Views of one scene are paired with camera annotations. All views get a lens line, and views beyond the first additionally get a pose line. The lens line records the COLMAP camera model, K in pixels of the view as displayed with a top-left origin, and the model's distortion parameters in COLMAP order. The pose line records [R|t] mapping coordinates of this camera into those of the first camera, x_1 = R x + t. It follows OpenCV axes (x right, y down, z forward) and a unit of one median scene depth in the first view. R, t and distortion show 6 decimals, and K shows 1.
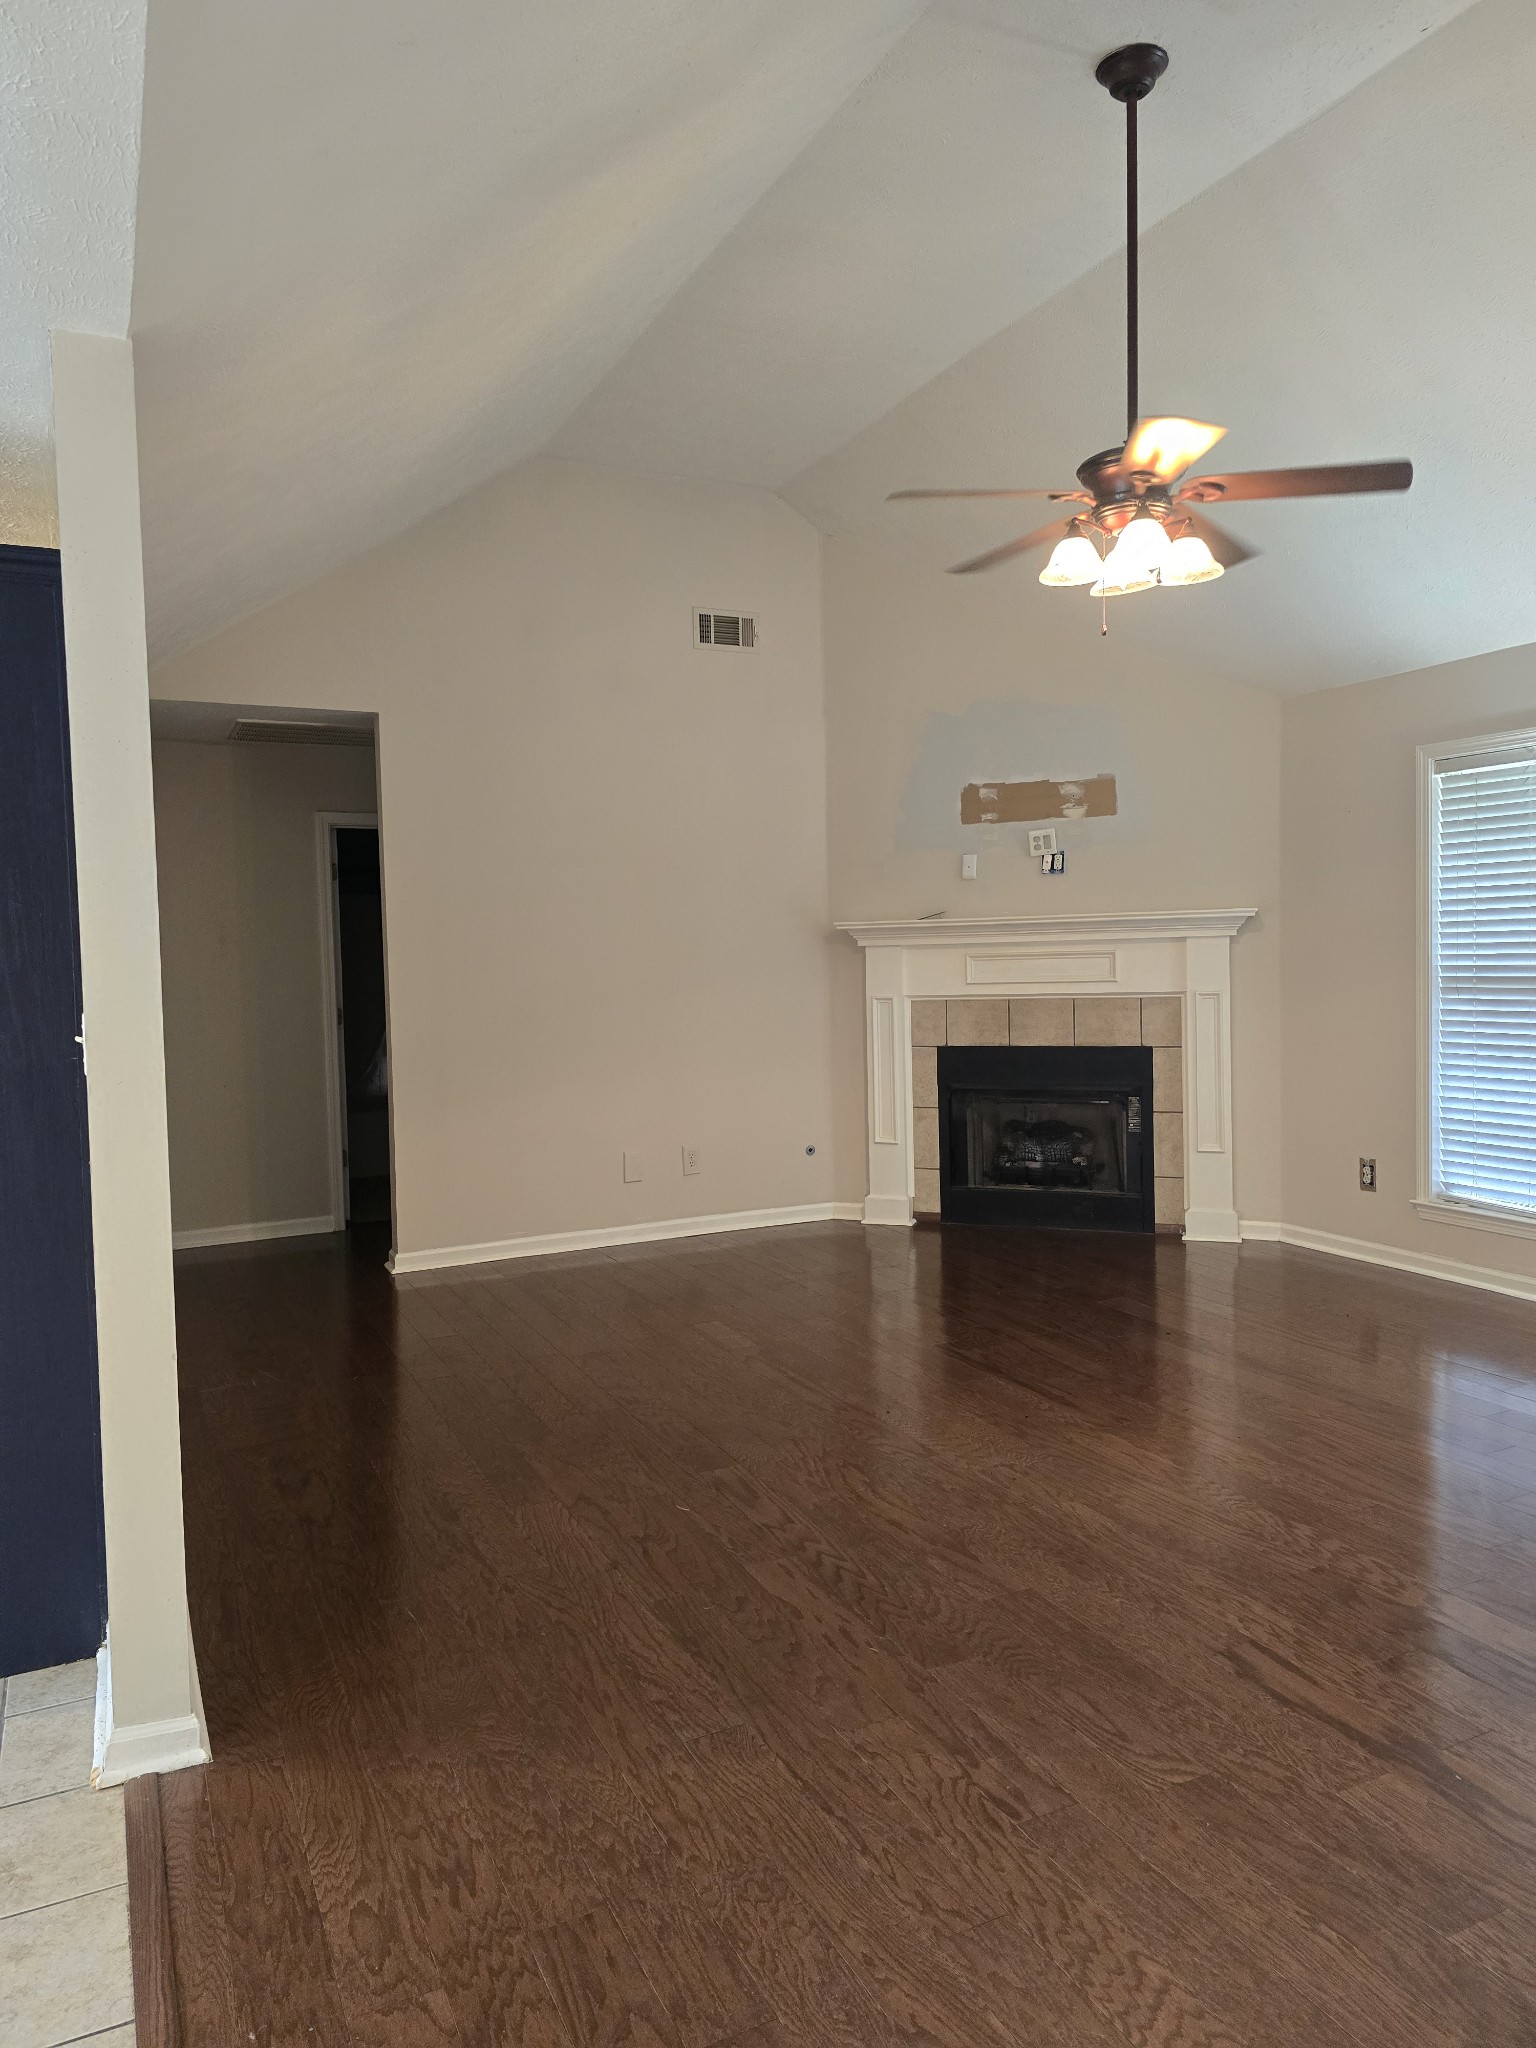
lens RADIAL K [[1375.8, 0, 748.2], [0, 1375.8, 1001.1], [0, 0, 1]] dist [0.051382, -0.045695]
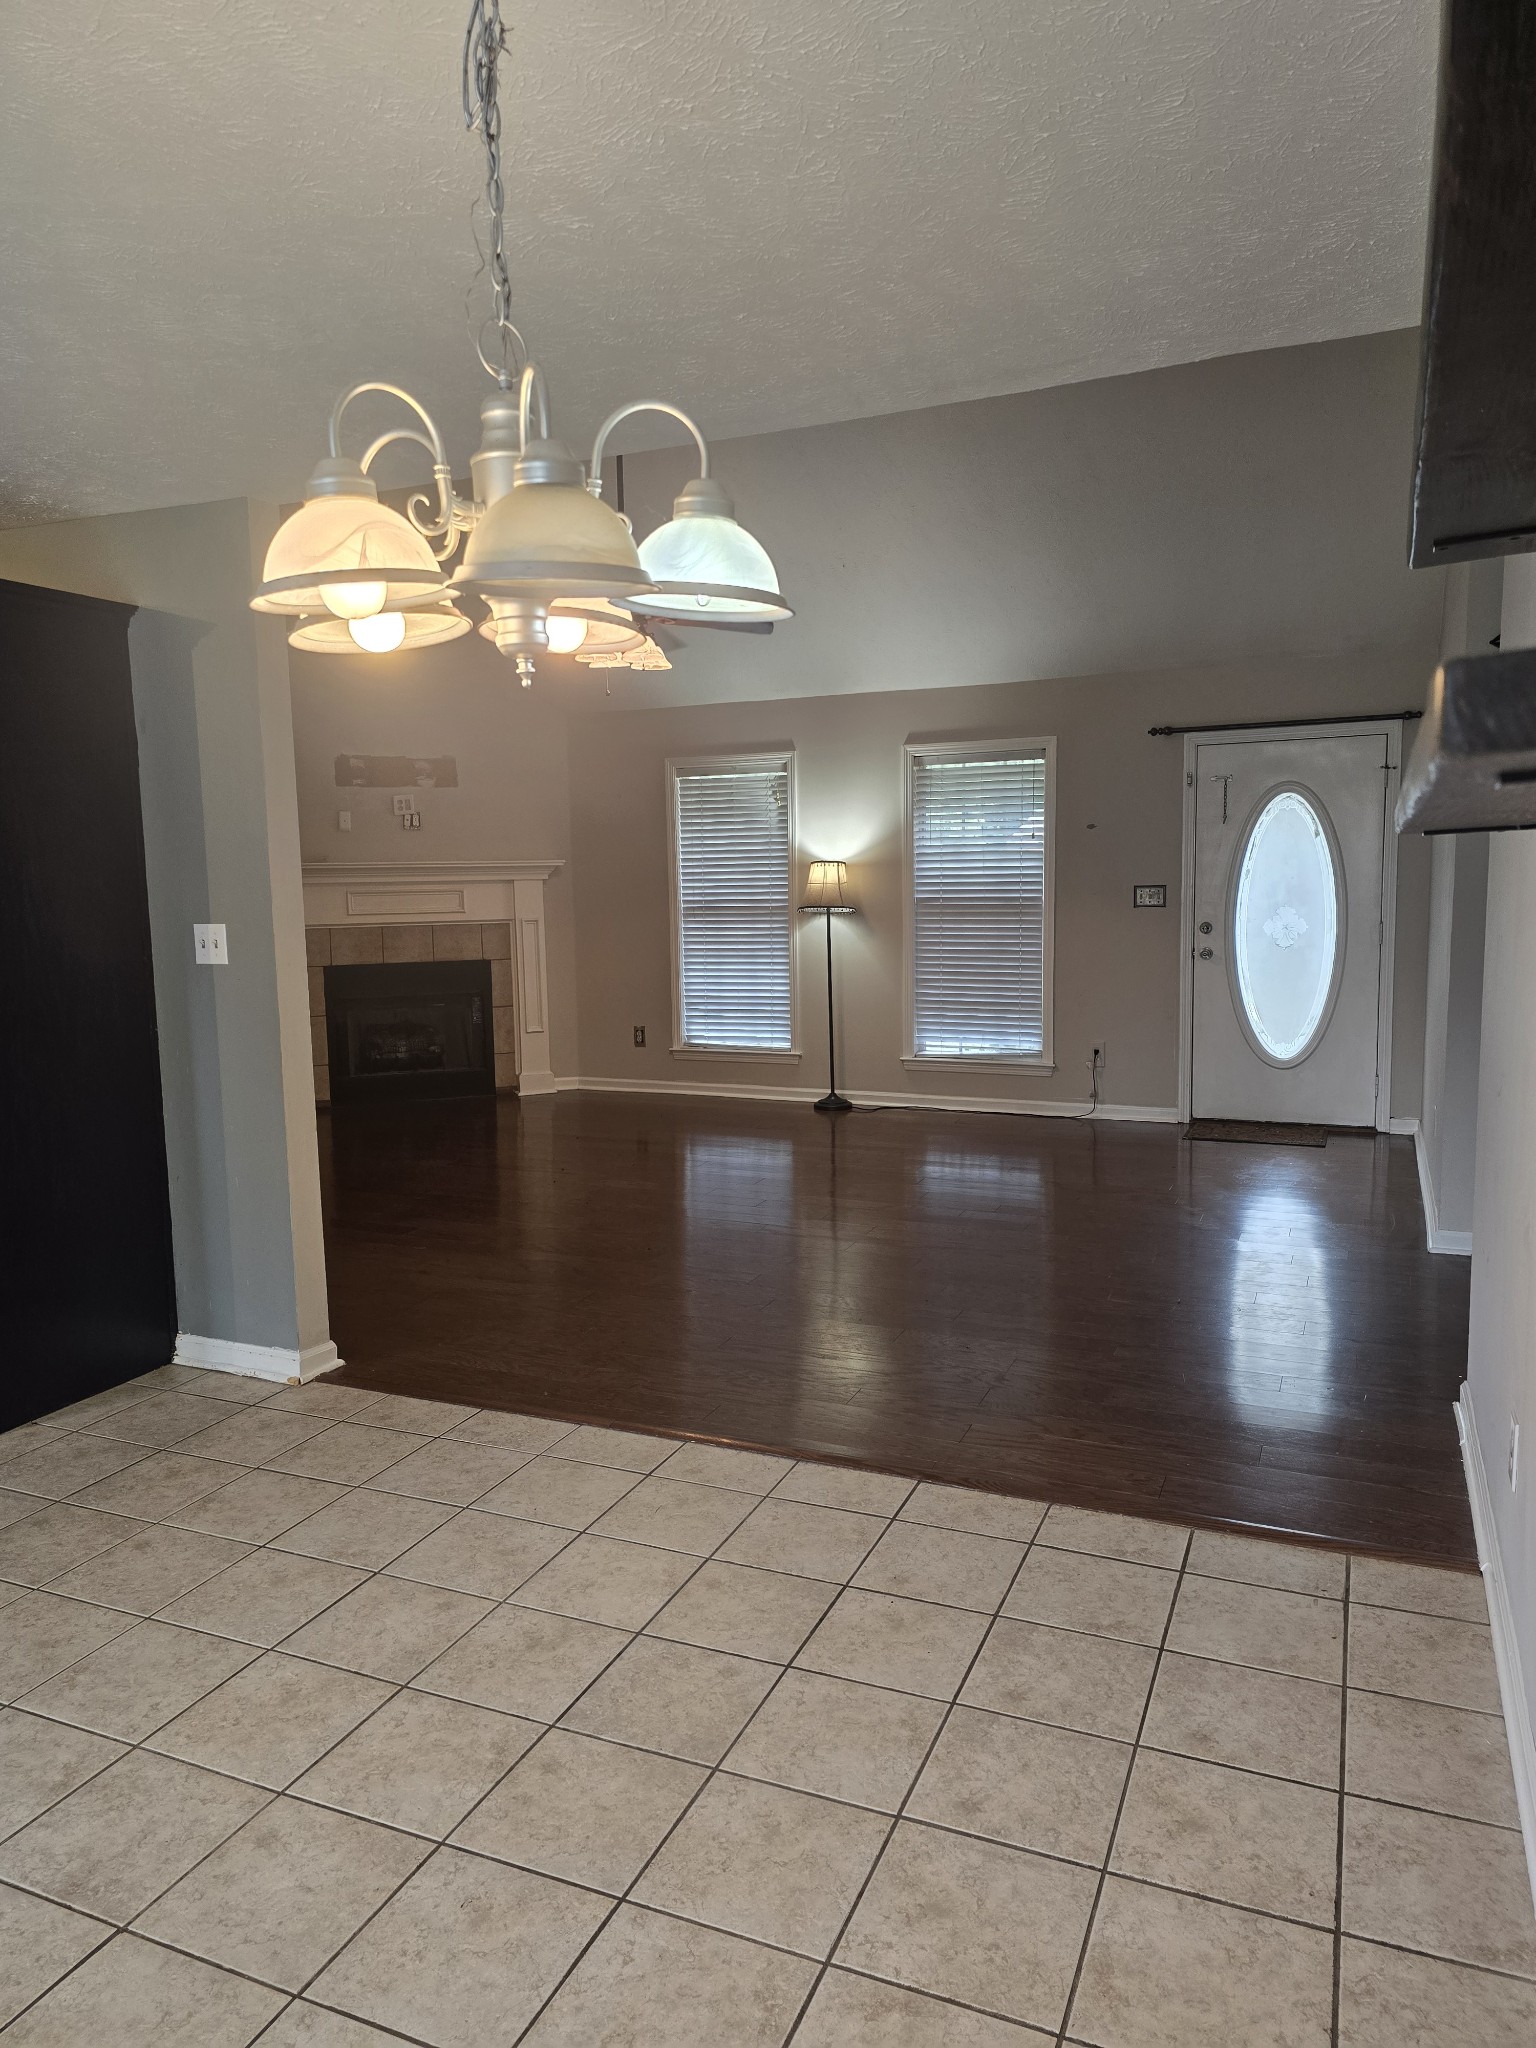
lens RADIAL K [[1375.8, 0, 779.2], [0, 1375.8, 1043.2], [0, 0, 1]] dist [0.051382, -0.045695]
pose [[0.751095, -0.070827, 0.656383, -0.399784], [0.022371, 0.996388, 0.081915, 0.010050], [-0.659814, -0.046842, 0.749967, -0.224036]]
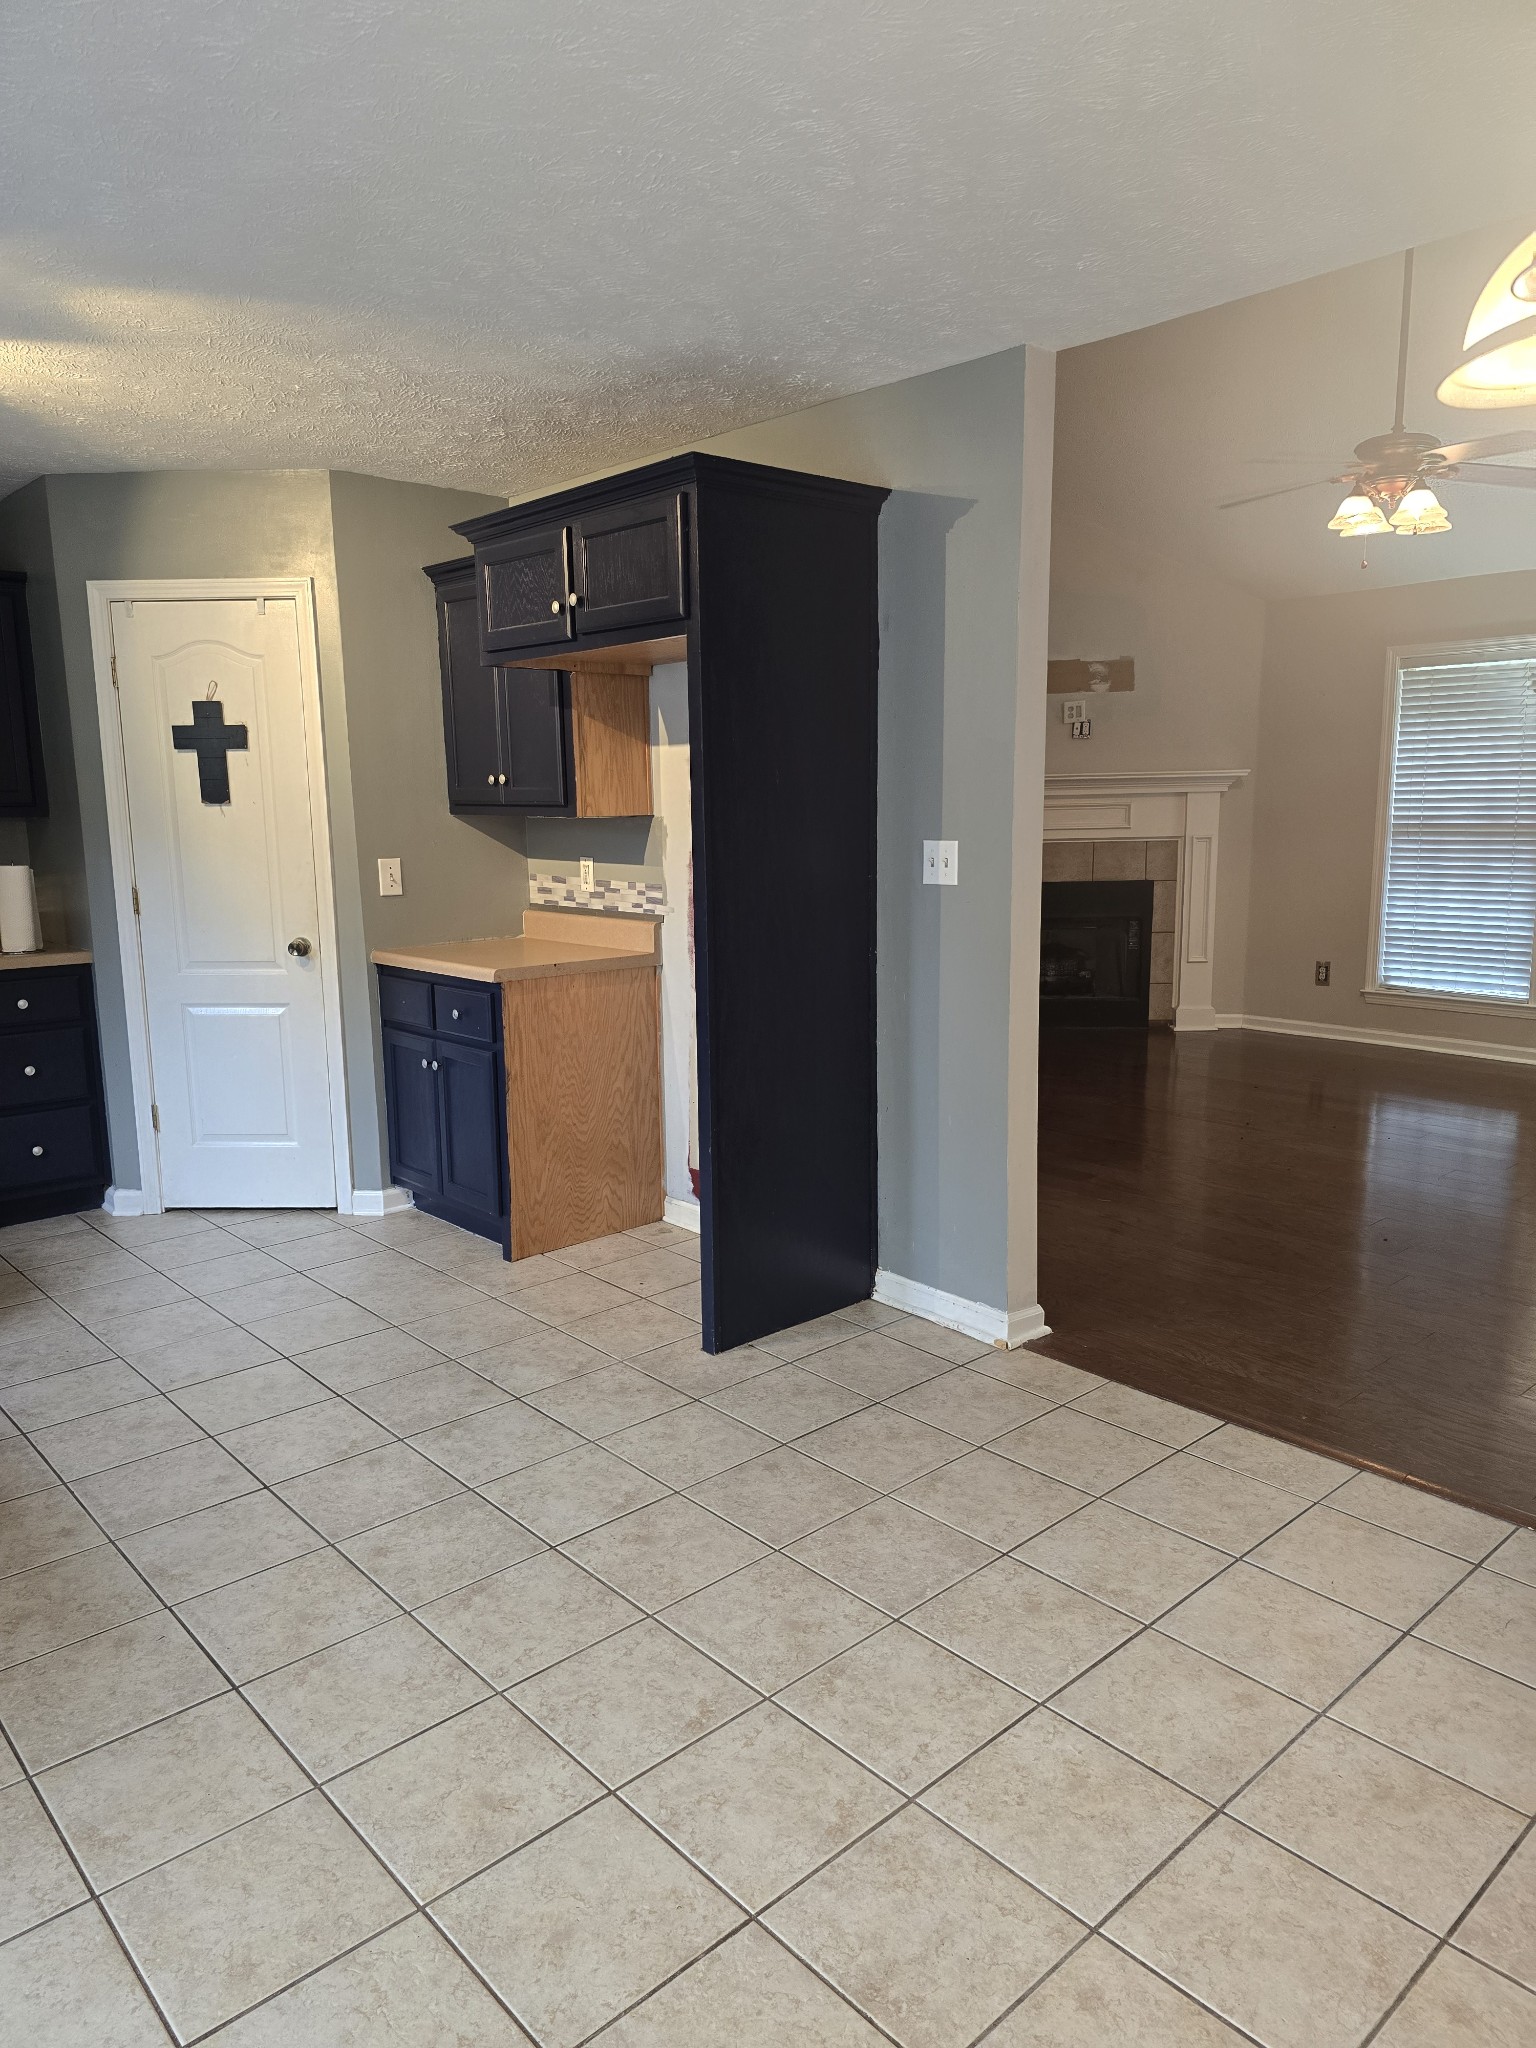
lens RADIAL K [[1375.8, 0, 761.7], [0, 1375.8, 1036.4], [0, 0, 1]] dist [0.051382, -0.045695]
pose [[0.958693, -0.038743, 0.281794, -0.413256], [0.001589, 0.991395, 0.130896, 0.008397], [-0.284440, -0.125041, 0.950504, -0.115931]]
